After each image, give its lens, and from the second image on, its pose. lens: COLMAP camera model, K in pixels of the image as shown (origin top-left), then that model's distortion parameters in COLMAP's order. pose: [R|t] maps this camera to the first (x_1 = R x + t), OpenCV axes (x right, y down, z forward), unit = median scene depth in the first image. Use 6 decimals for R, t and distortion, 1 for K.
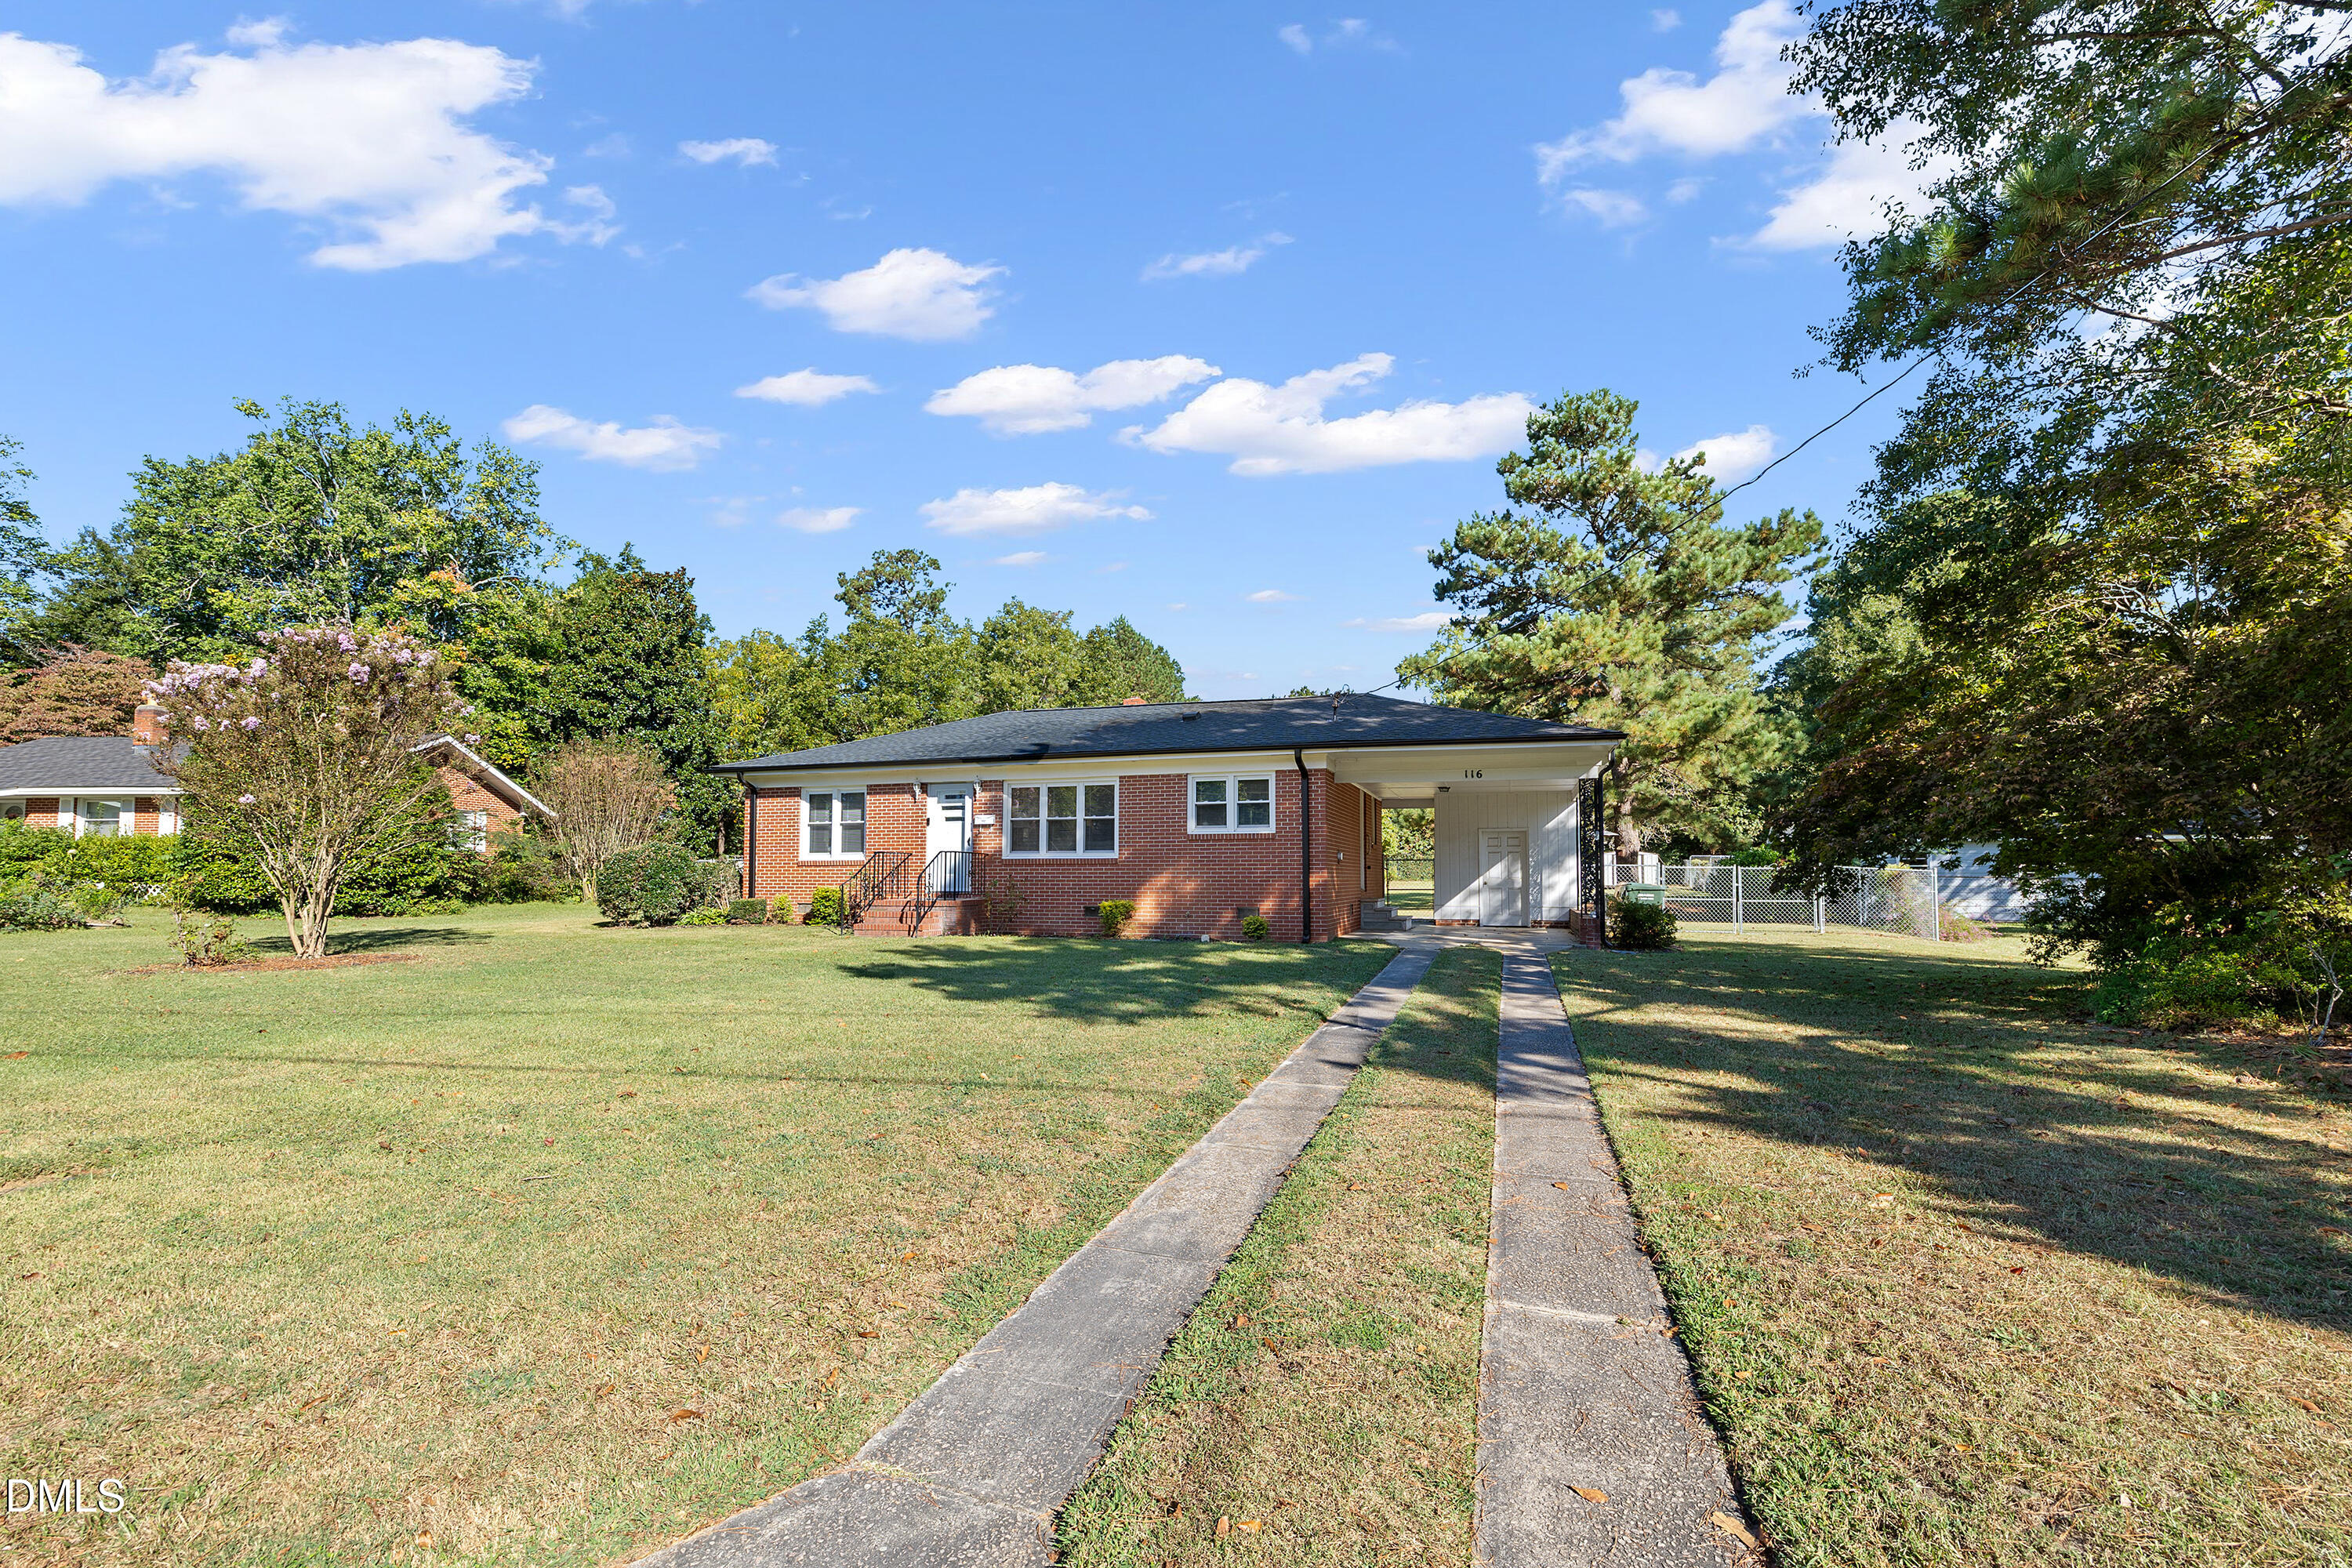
lens RADIAL K [[1026.2, 0, 1178.3], [0, 1026.2, 836.2], [0, 0, 1]] dist [-0.000619, -0.000064]
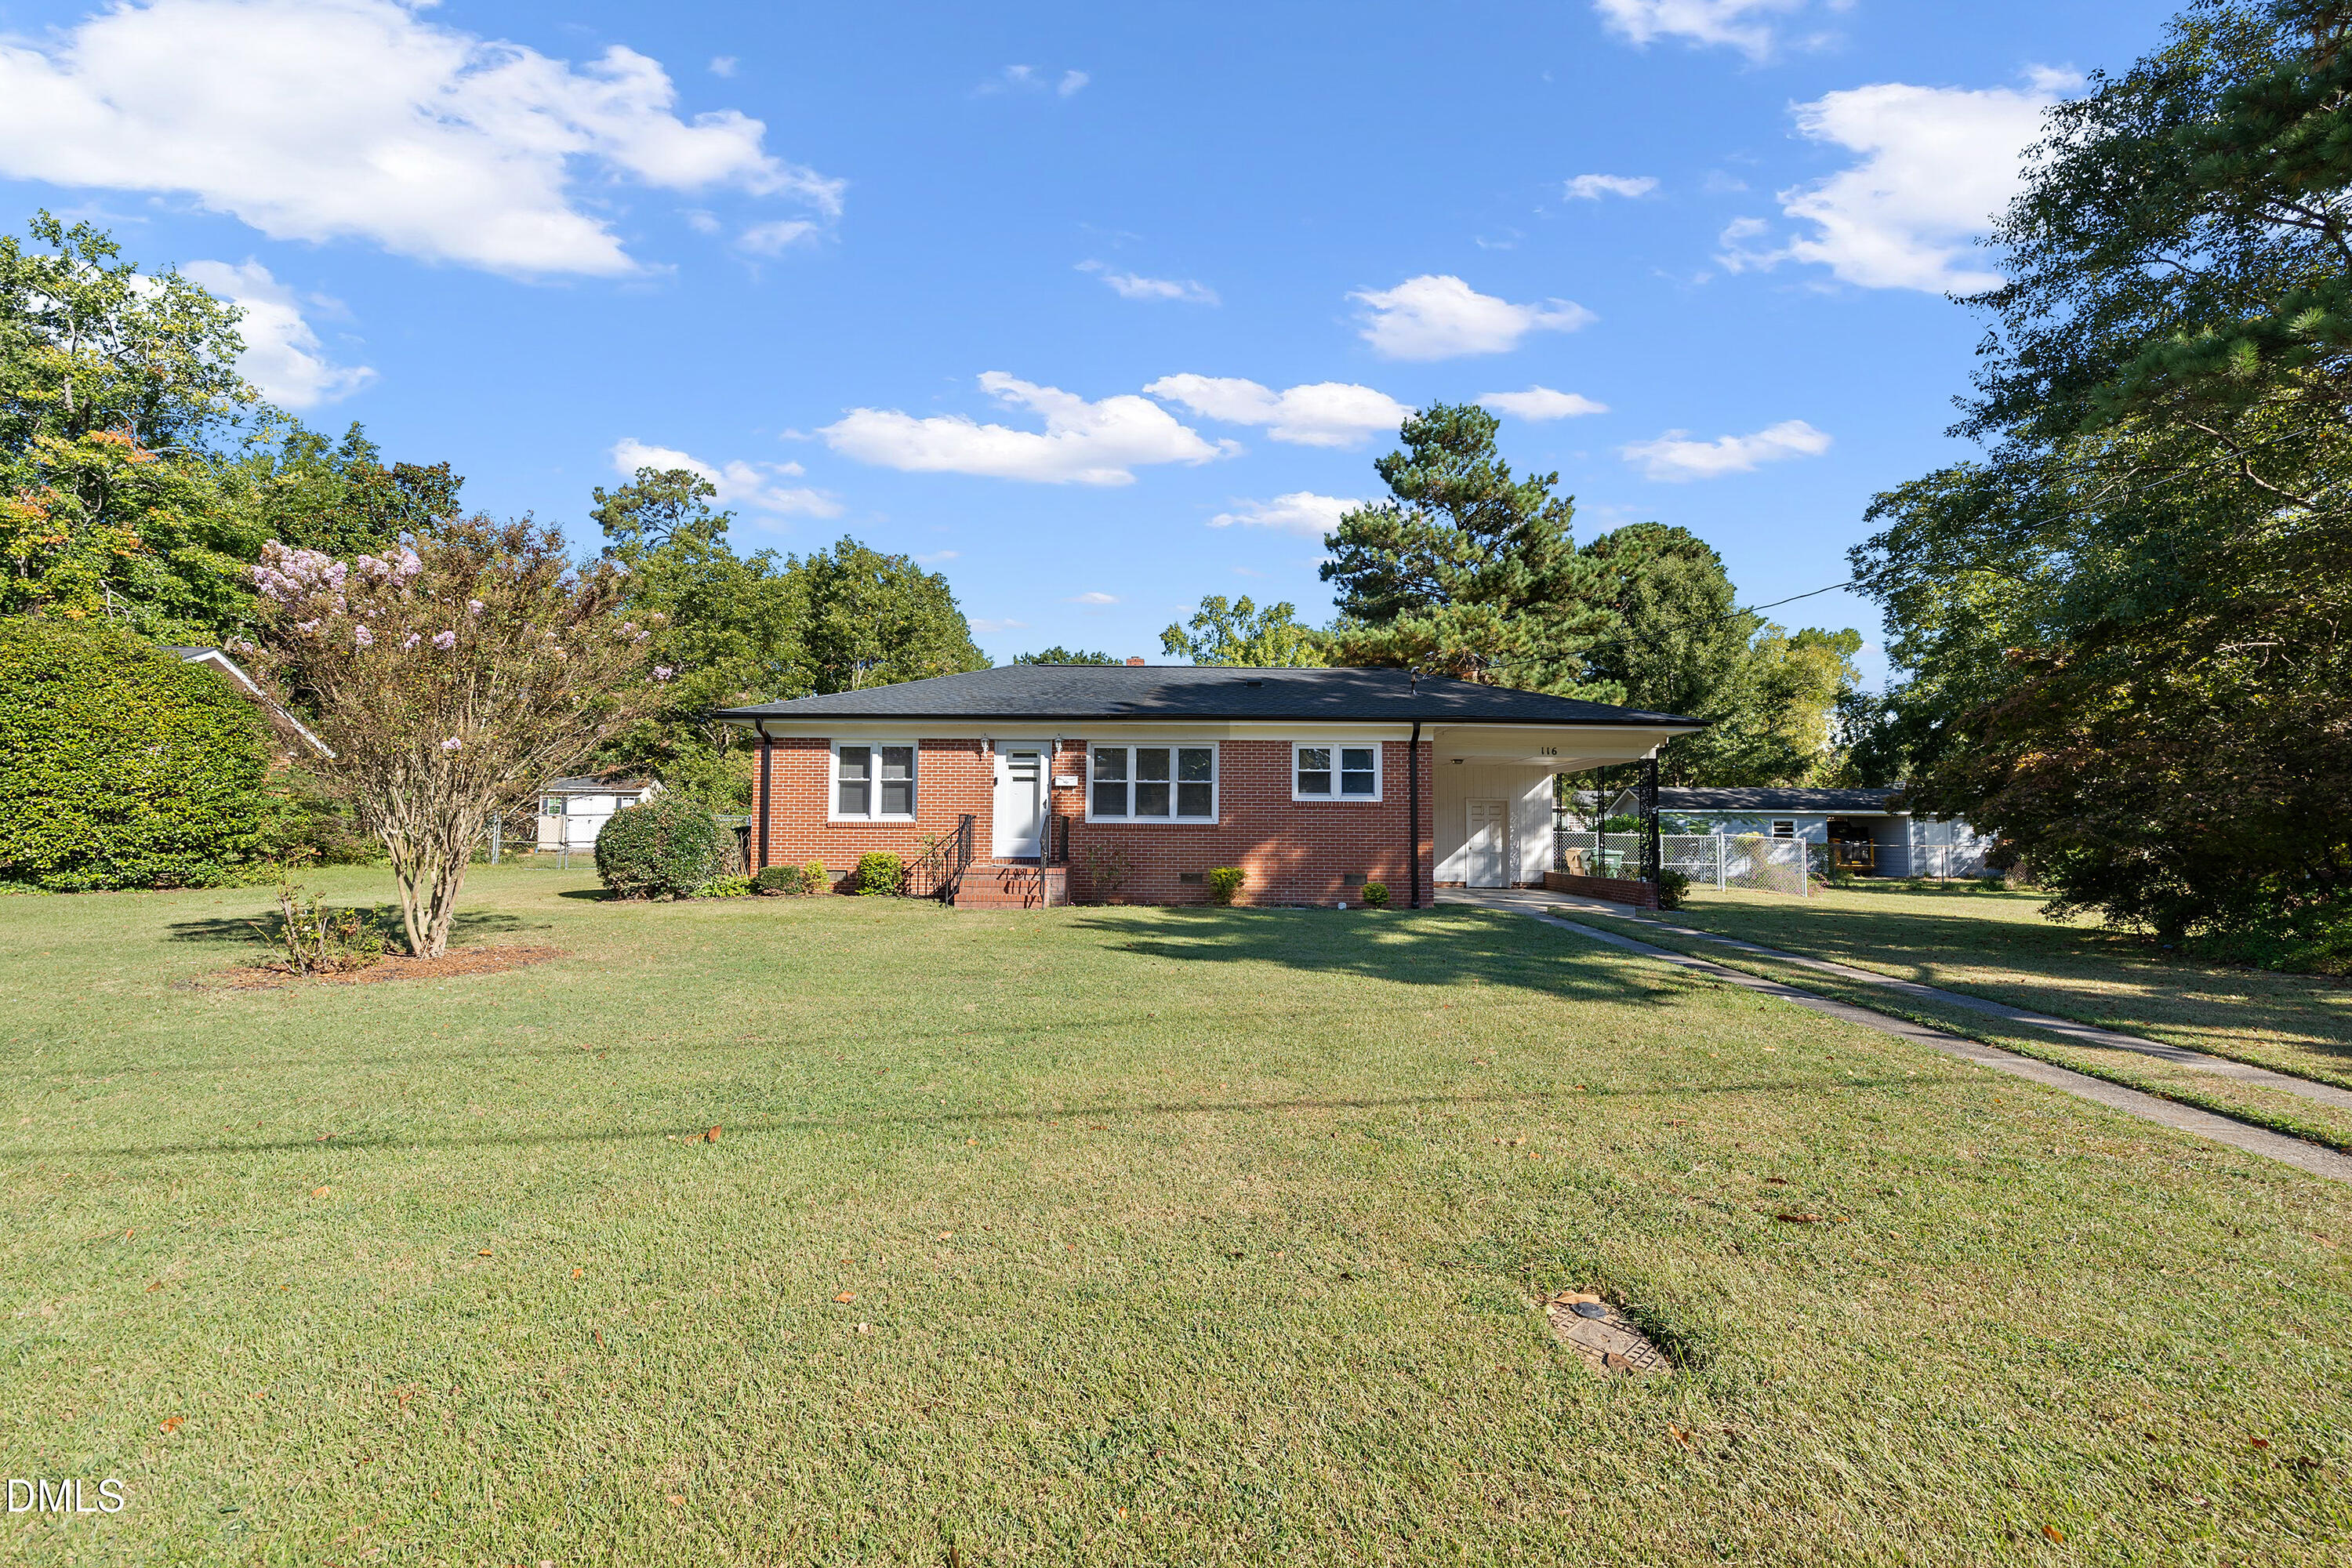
lens RADIAL K [[1002.8, 0, 1178.4], [0, 1002.8, 770.1], [0, 0, 1]] dist [0.002981, 0.000470]
pose [[0.953251, 0.026300, 0.301033, -0.347267], [-0.019899, 0.999506, -0.024313, -0.005507], [-0.301524, 0.017187, 0.953304, 0.088494]]
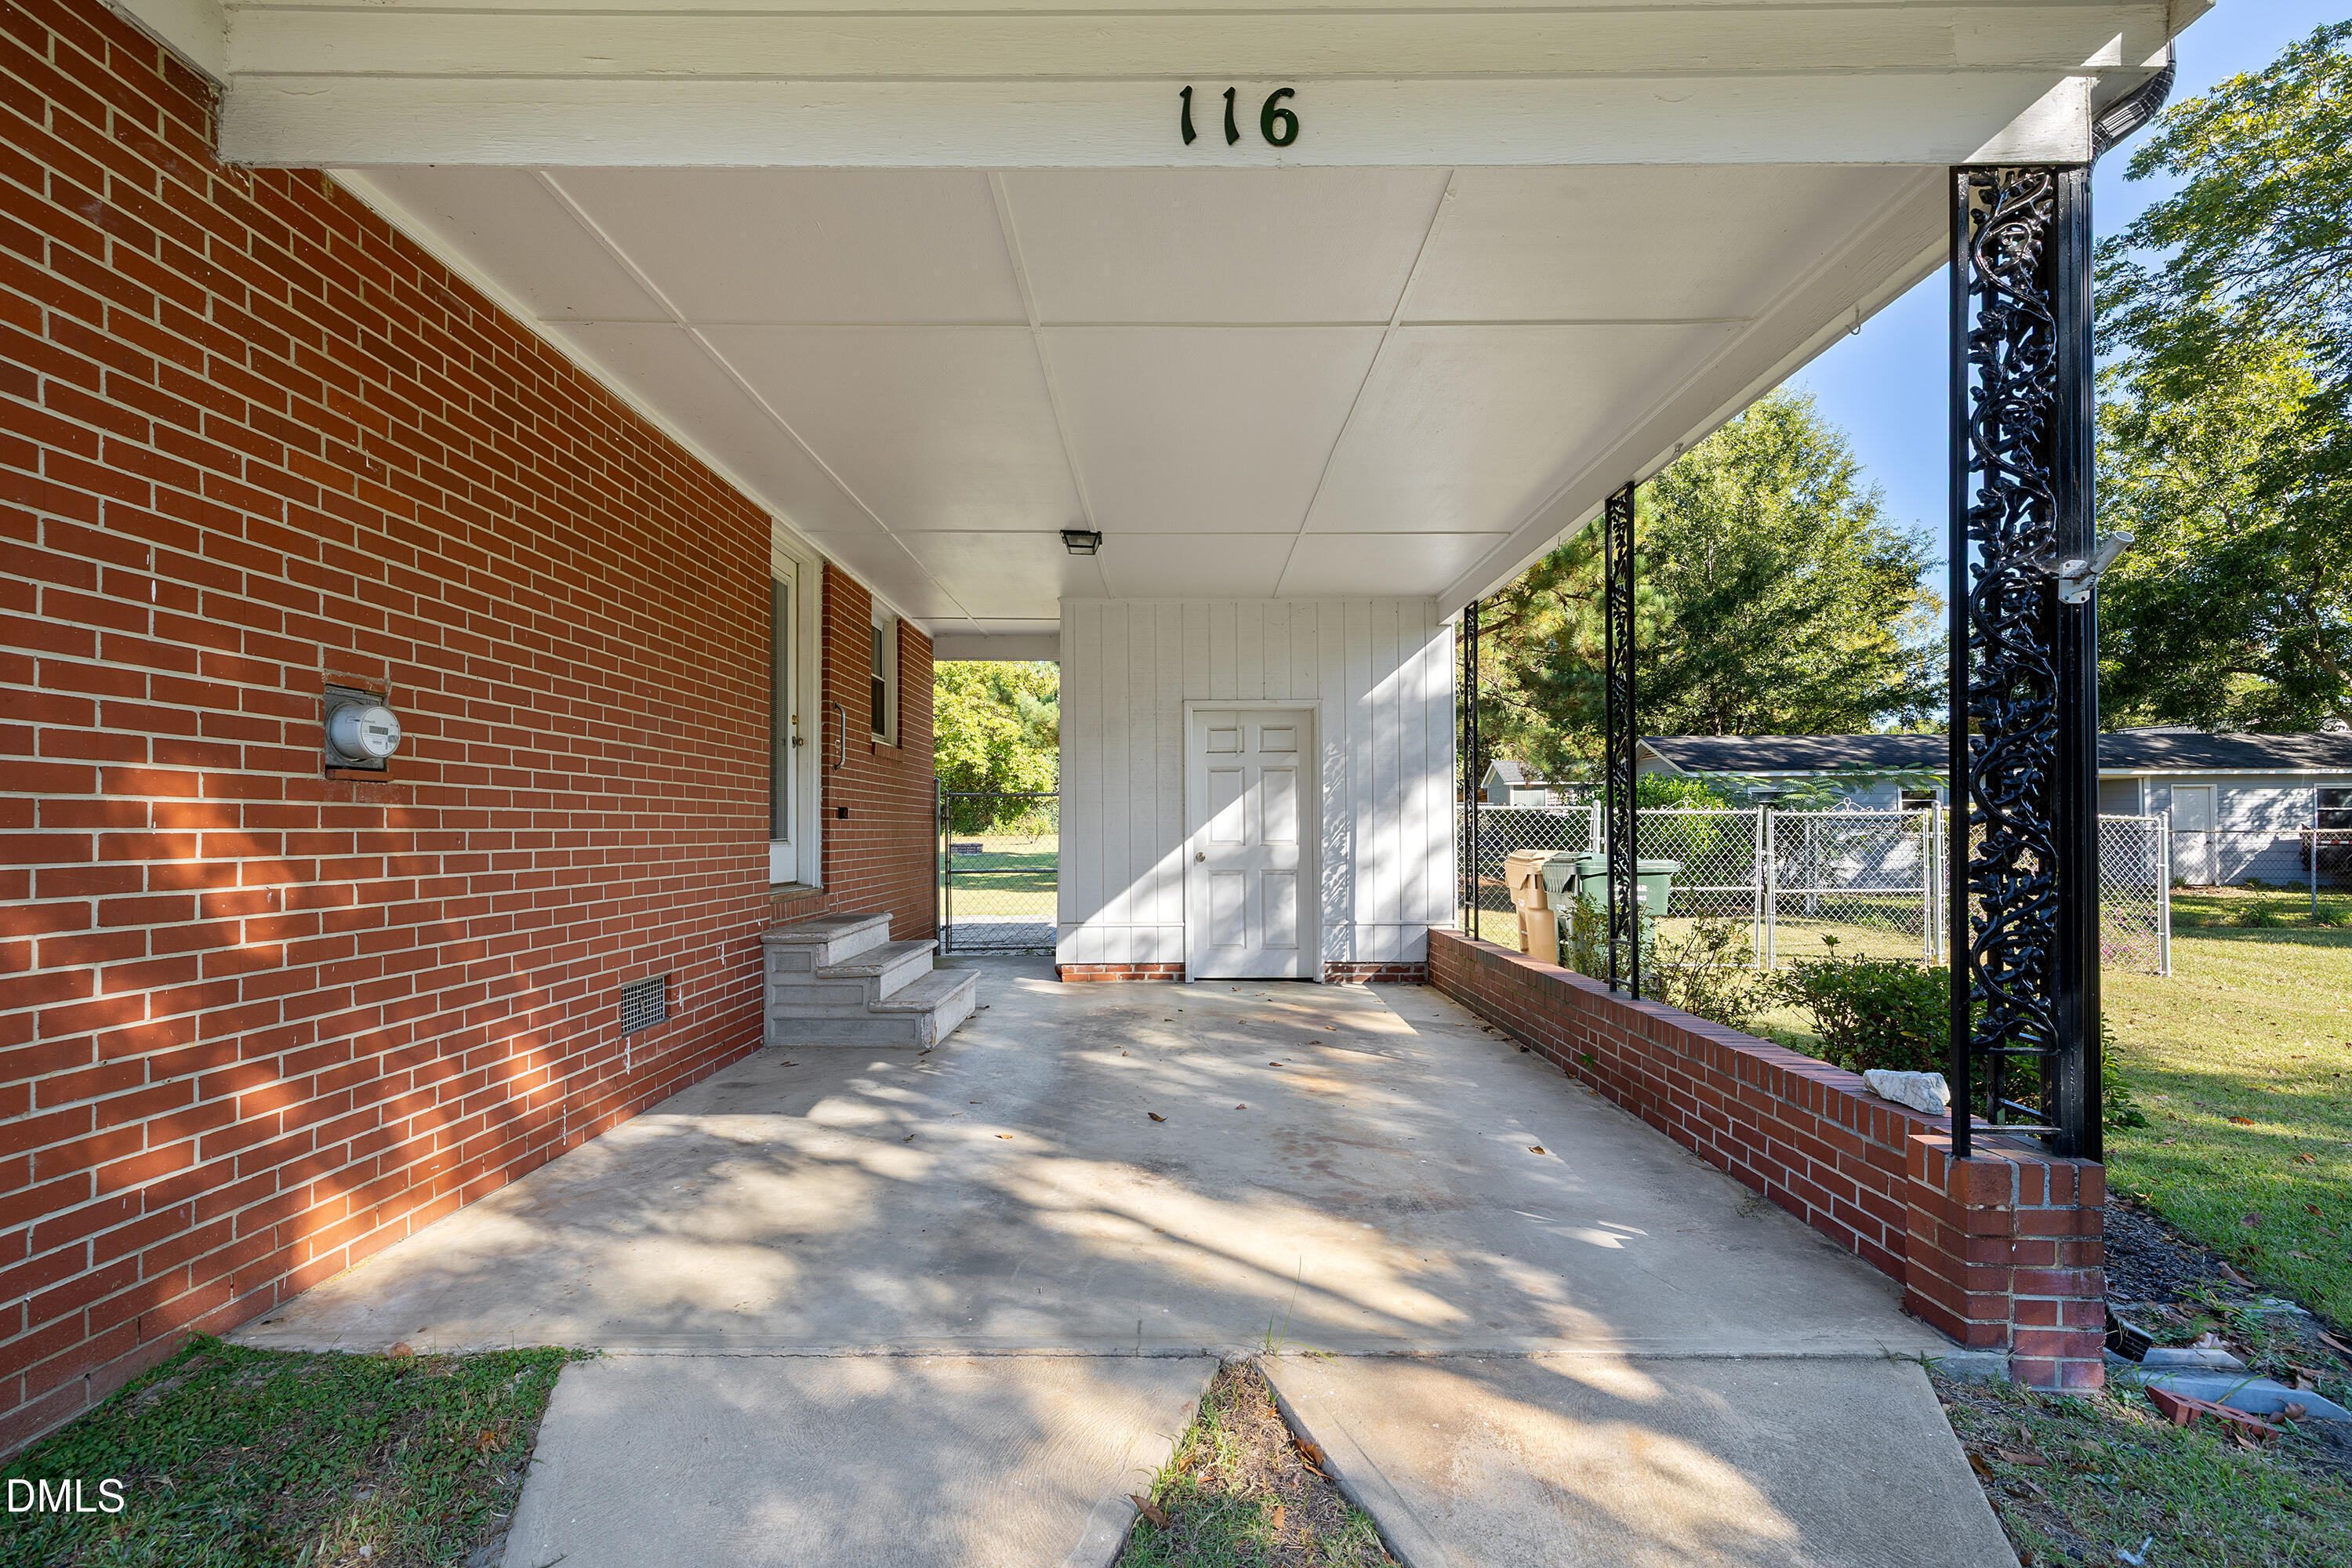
lens RADIAL K [[980.2, 0, 1182.1], [0, 980.2, 790.0], [0, 0, 1]] dist [0.010644, 0.000195]
pose [[0.952404, 0.007879, 0.304737, 0.212535], [-0.009419, 0.999949, 0.003583, 0.025342], [-0.304693, -0.006283, 0.952430, 0.753368]]
